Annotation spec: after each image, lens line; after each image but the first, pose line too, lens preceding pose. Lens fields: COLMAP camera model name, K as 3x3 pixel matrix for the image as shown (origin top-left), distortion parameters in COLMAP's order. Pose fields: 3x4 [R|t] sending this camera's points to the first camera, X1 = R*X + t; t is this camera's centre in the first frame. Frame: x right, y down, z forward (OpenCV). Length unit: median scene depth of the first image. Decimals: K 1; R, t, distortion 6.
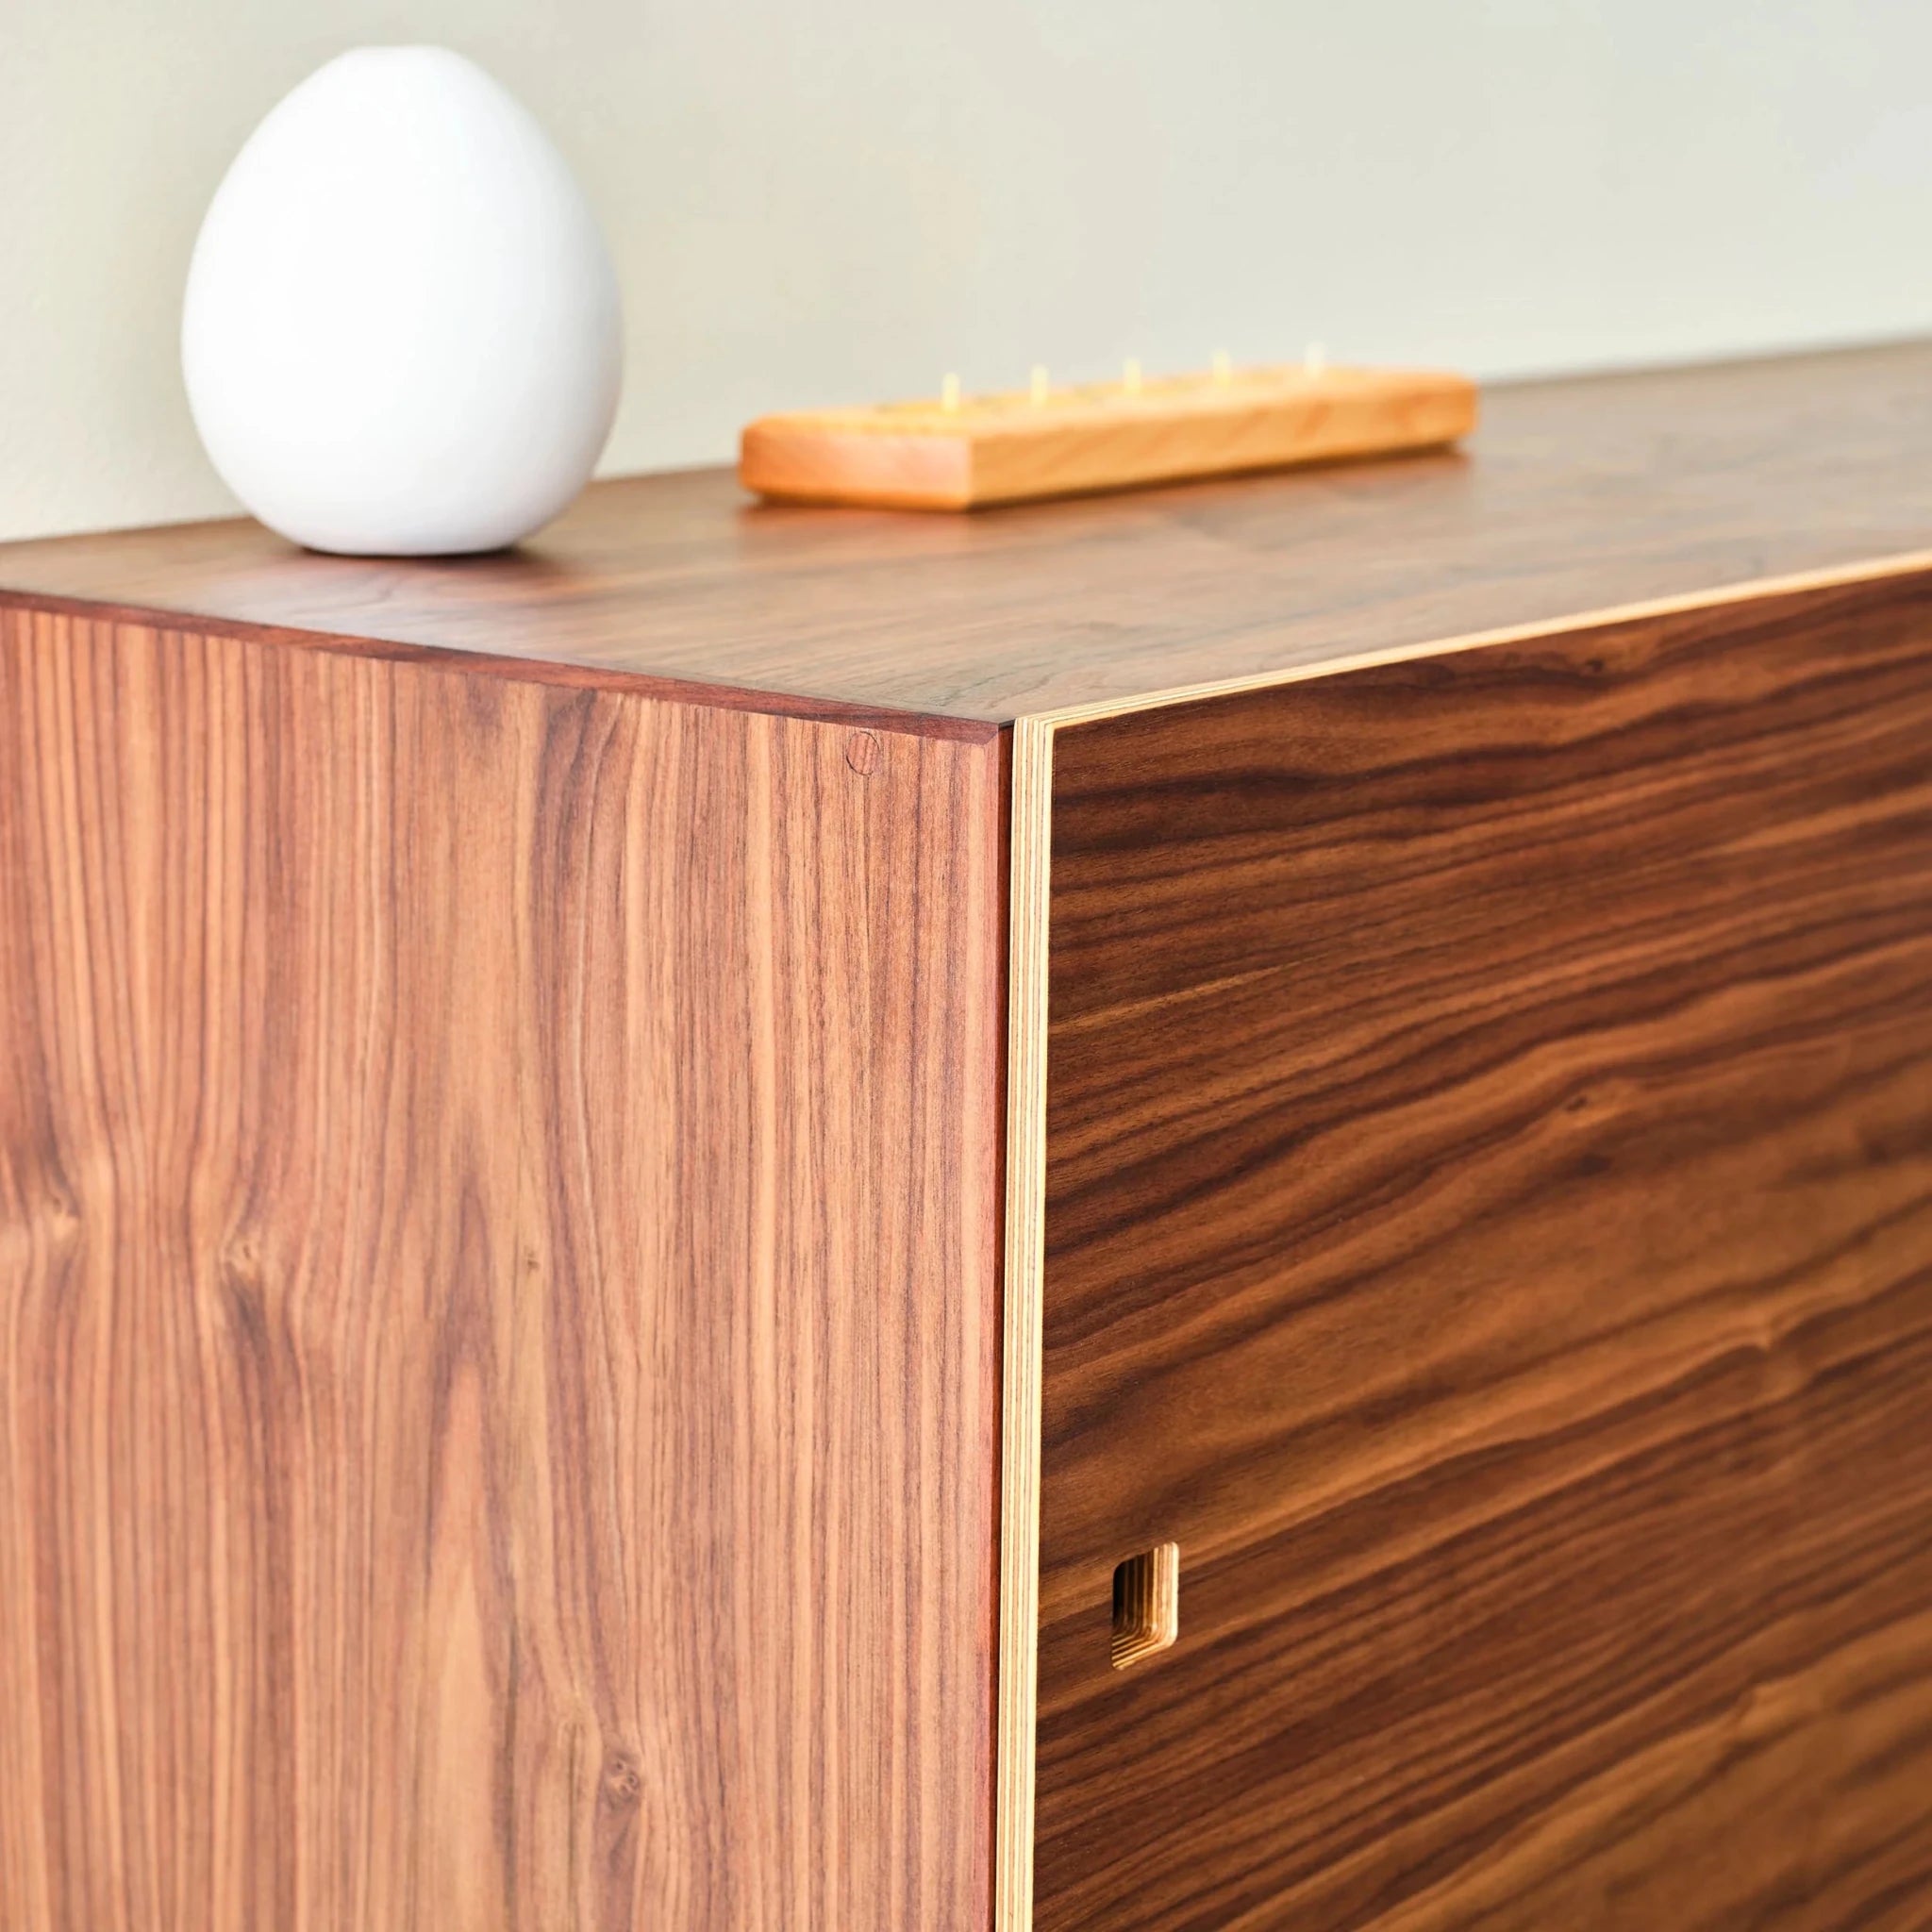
lens RADIAL K [[4983.3, 0, 1193.5], [0, 4983.3, 1042.0], [0, 0, 1]] dist [0.021562, 0.000000]
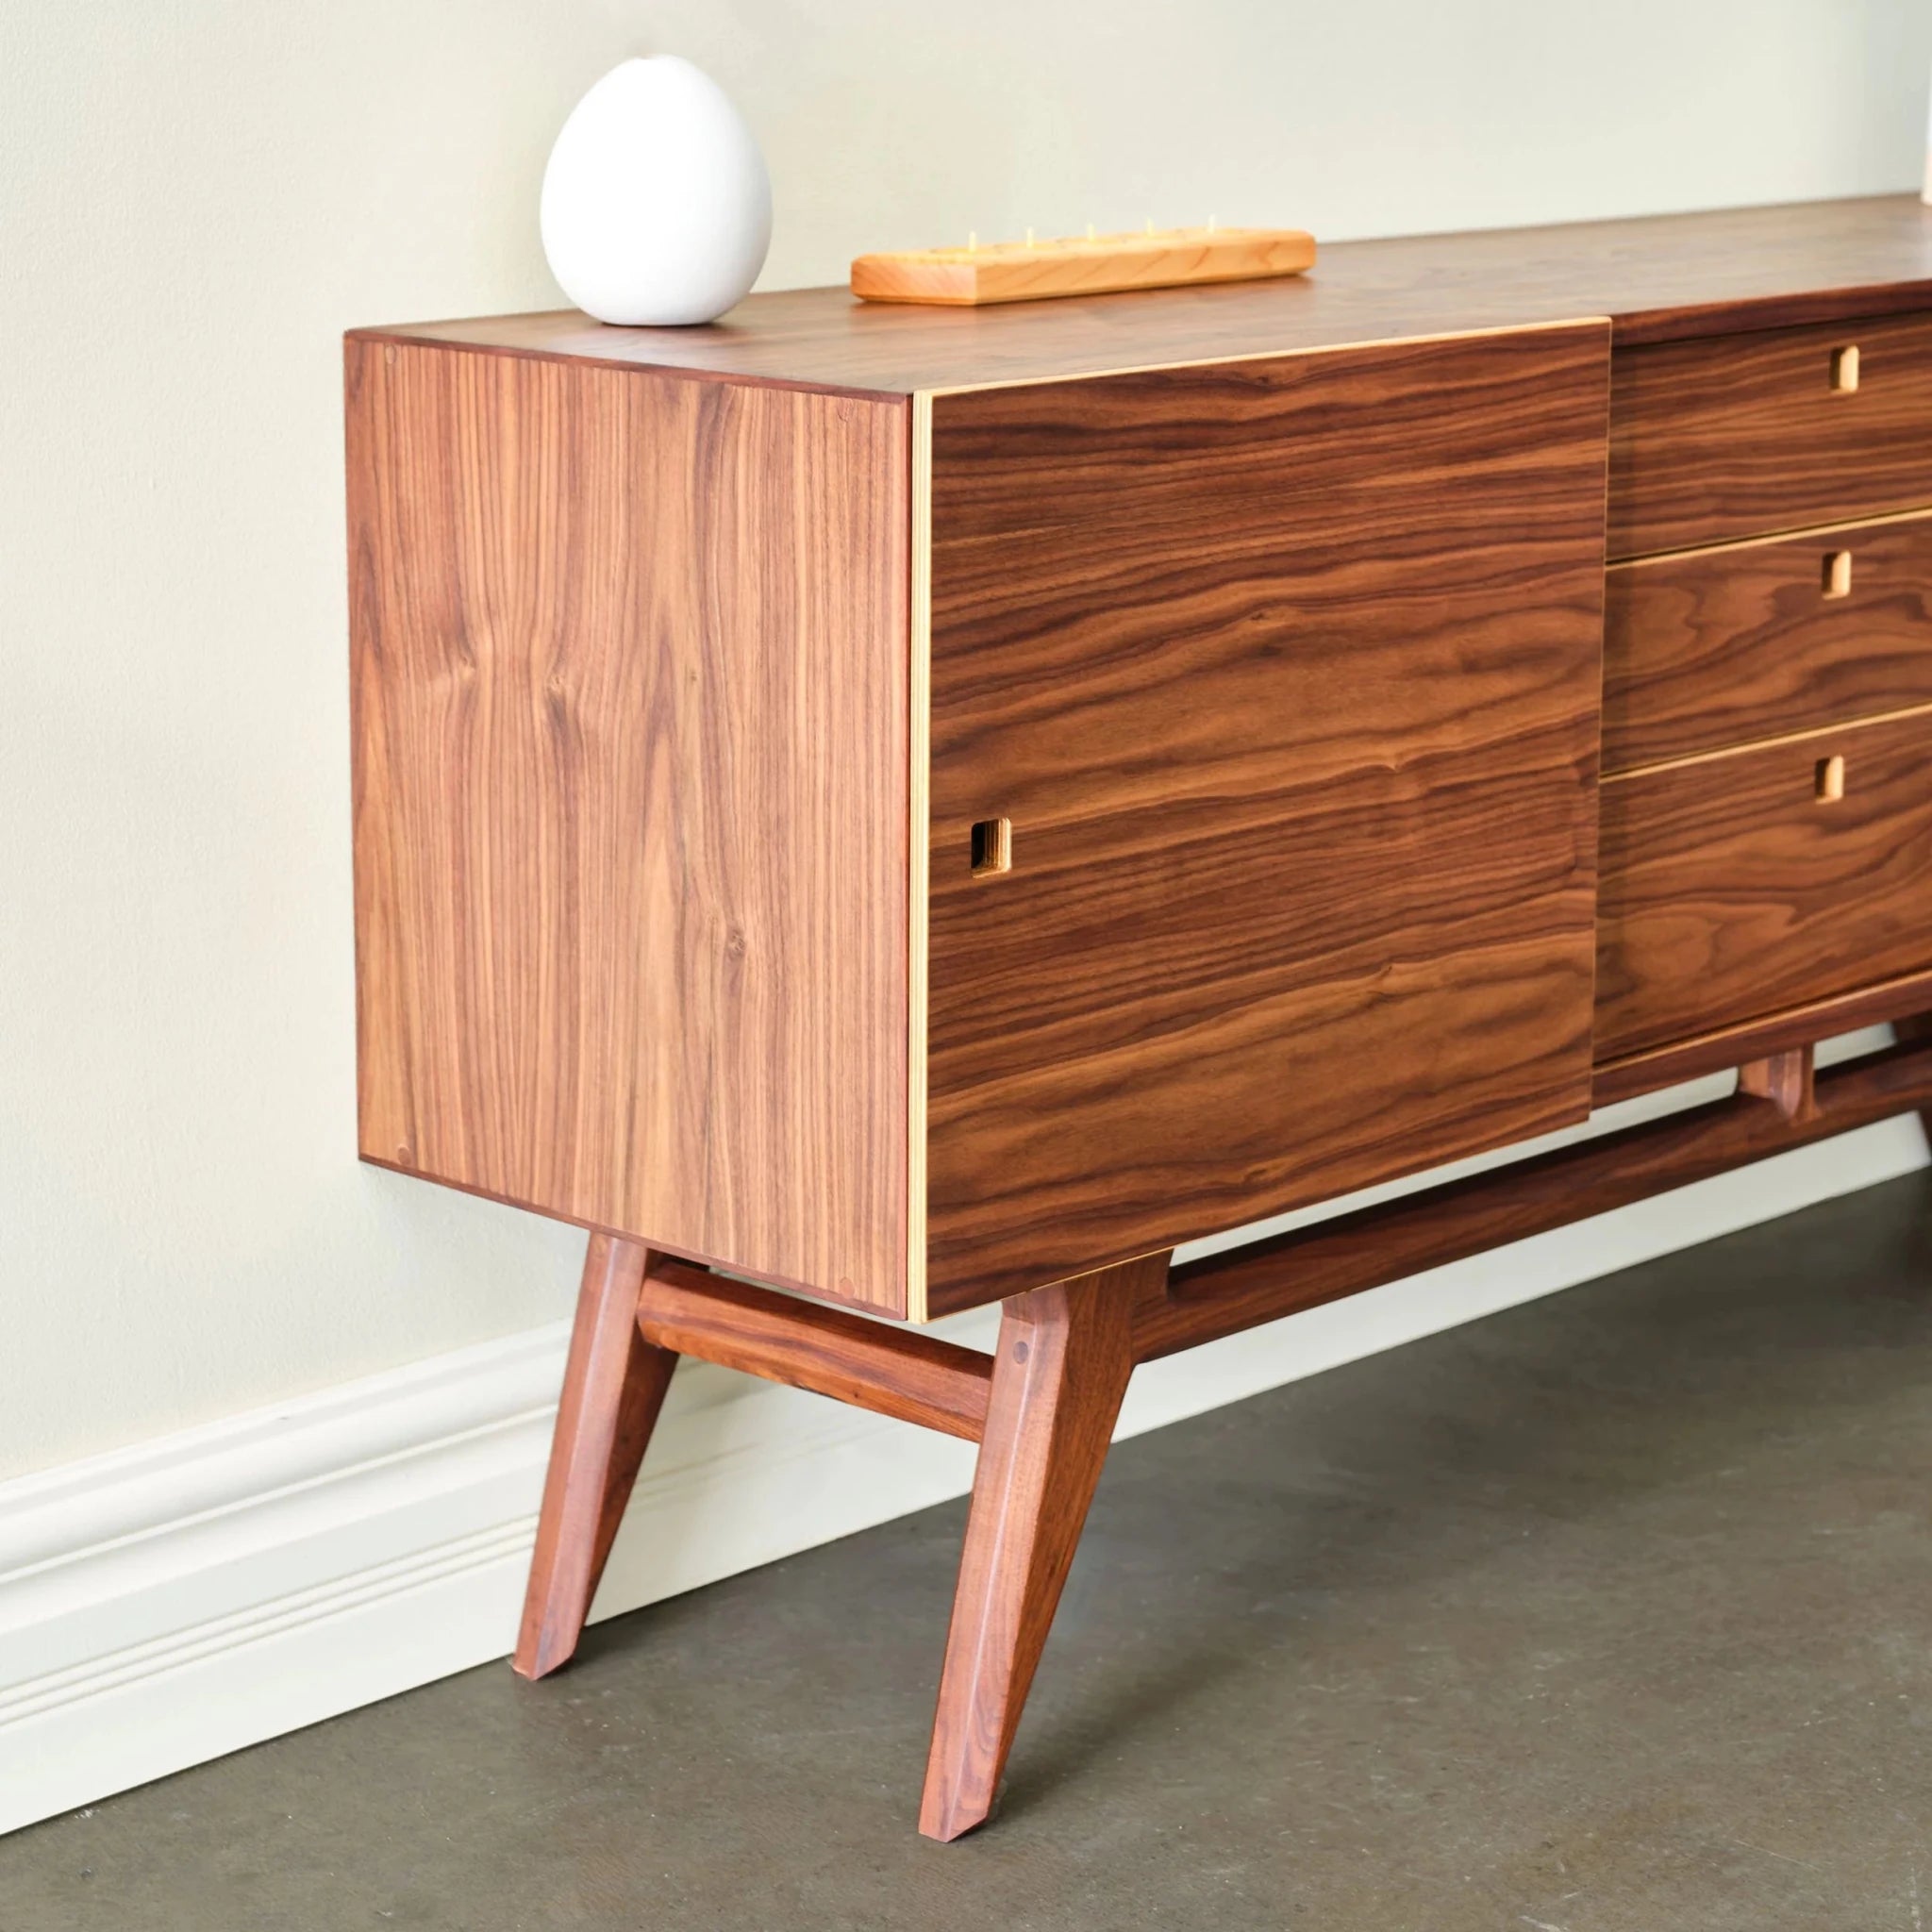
lens RADIAL K [[4983.3, 0, 947.5], [0, 4983.3, 959.7], [0, 0, 1]] dist [0.021562, 0.000000]
pose [[0.987919, 0.018388, -0.153879, 0.266207], [-0.018031, 0.999831, 0.003719, 0.143830], [0.153922, -0.000899, 0.988083, -0.912625]]
